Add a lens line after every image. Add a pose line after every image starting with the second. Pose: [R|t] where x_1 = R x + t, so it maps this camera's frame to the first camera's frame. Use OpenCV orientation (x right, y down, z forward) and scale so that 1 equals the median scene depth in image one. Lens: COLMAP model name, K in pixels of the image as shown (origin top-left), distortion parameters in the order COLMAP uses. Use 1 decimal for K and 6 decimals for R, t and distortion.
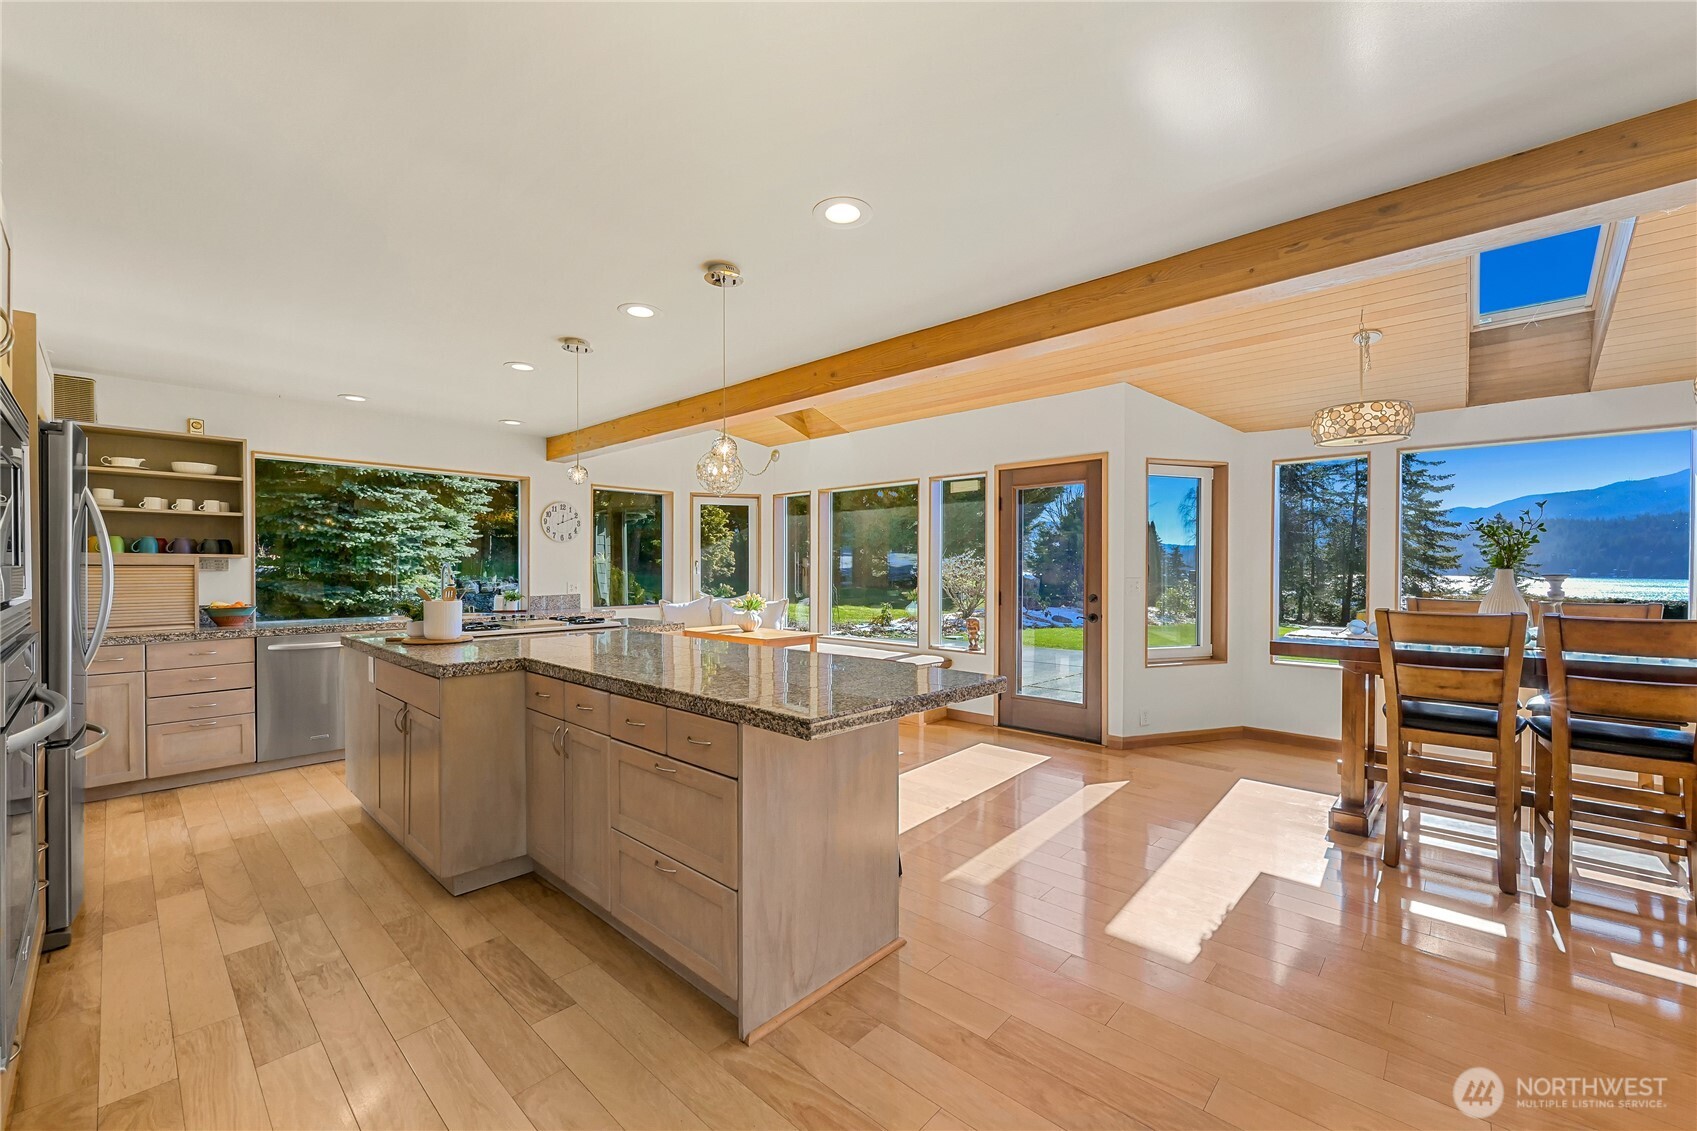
lens RADIAL K [[682.5, 0, 858.5], [0, 682.5, 568.2], [0, 0, 1]] dist [0.001272, 0.000052]
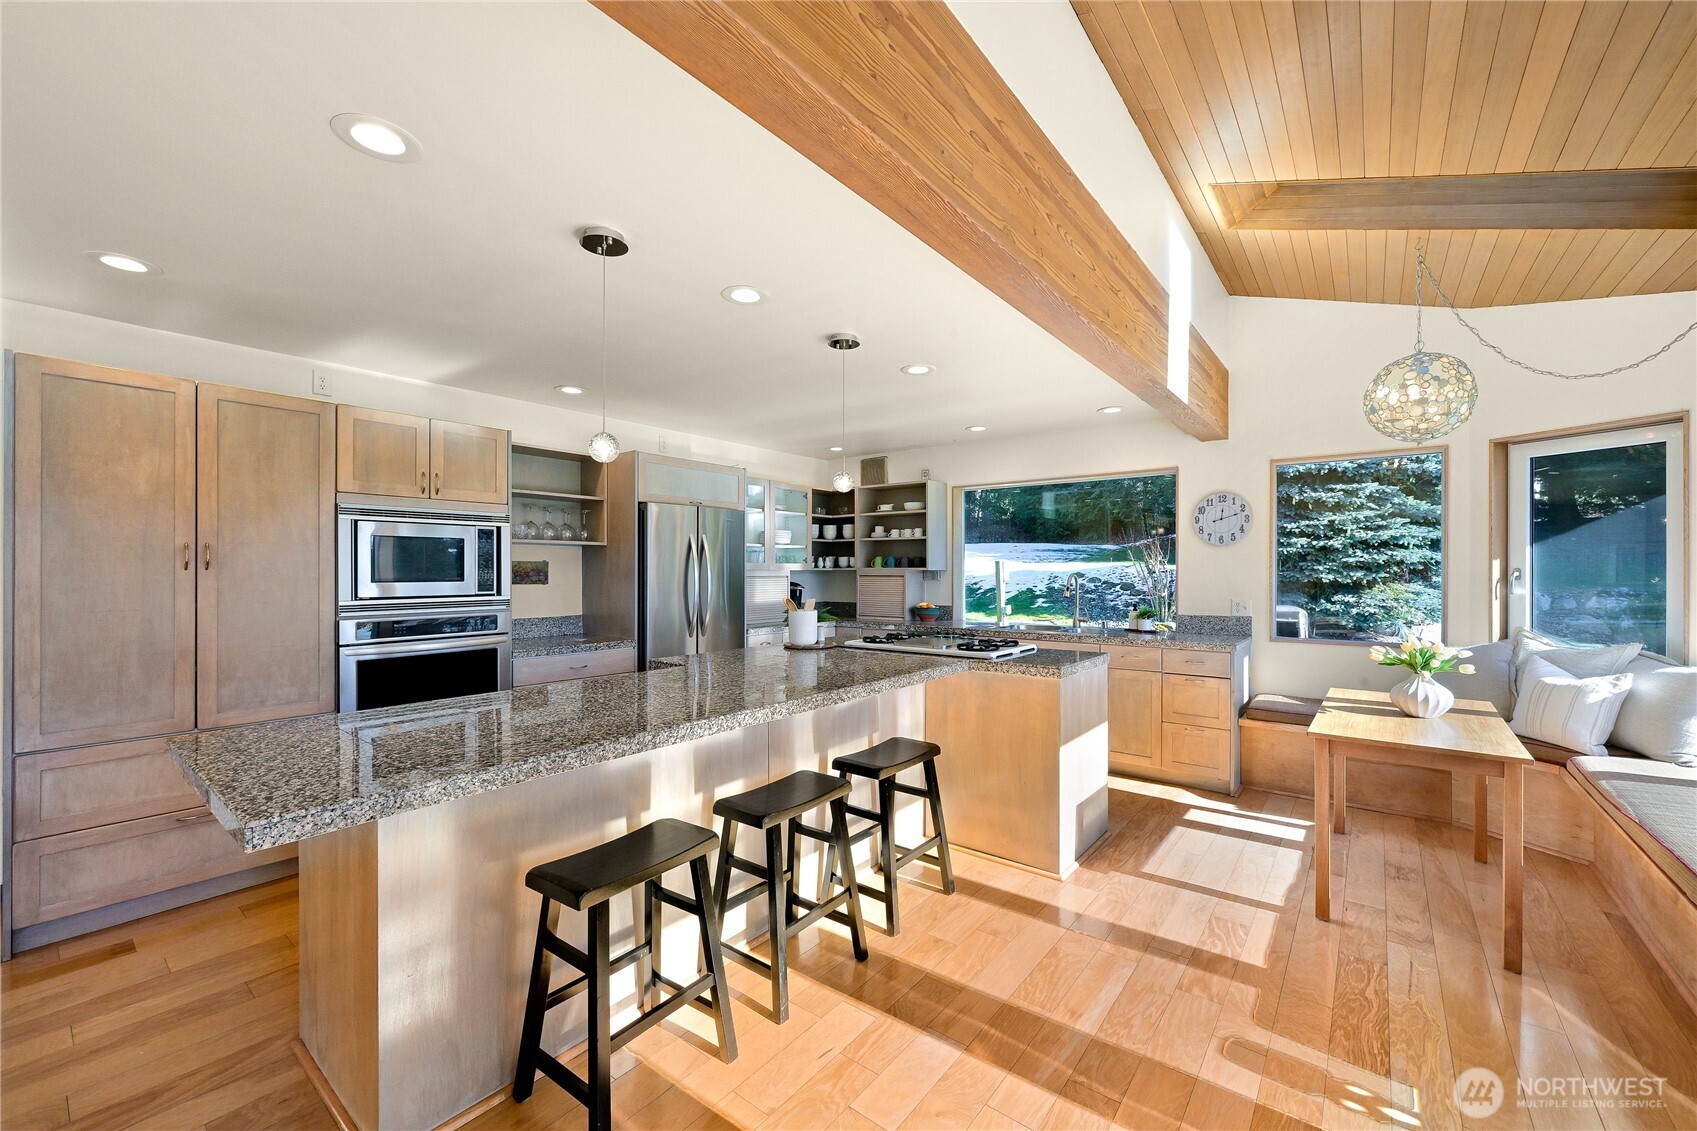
lens RADIAL K [[682.5, 0, 846.9], [0, 682.5, 570.2], [0, 0, 1]] dist [0.001272, 0.000052]
pose [[0.073622, -0.000081, -0.997286, 0.158885], [-0.000536, 1.000000, -0.000121, -0.006219], [0.997286, 0.000543, 0.073622, 0.302049]]
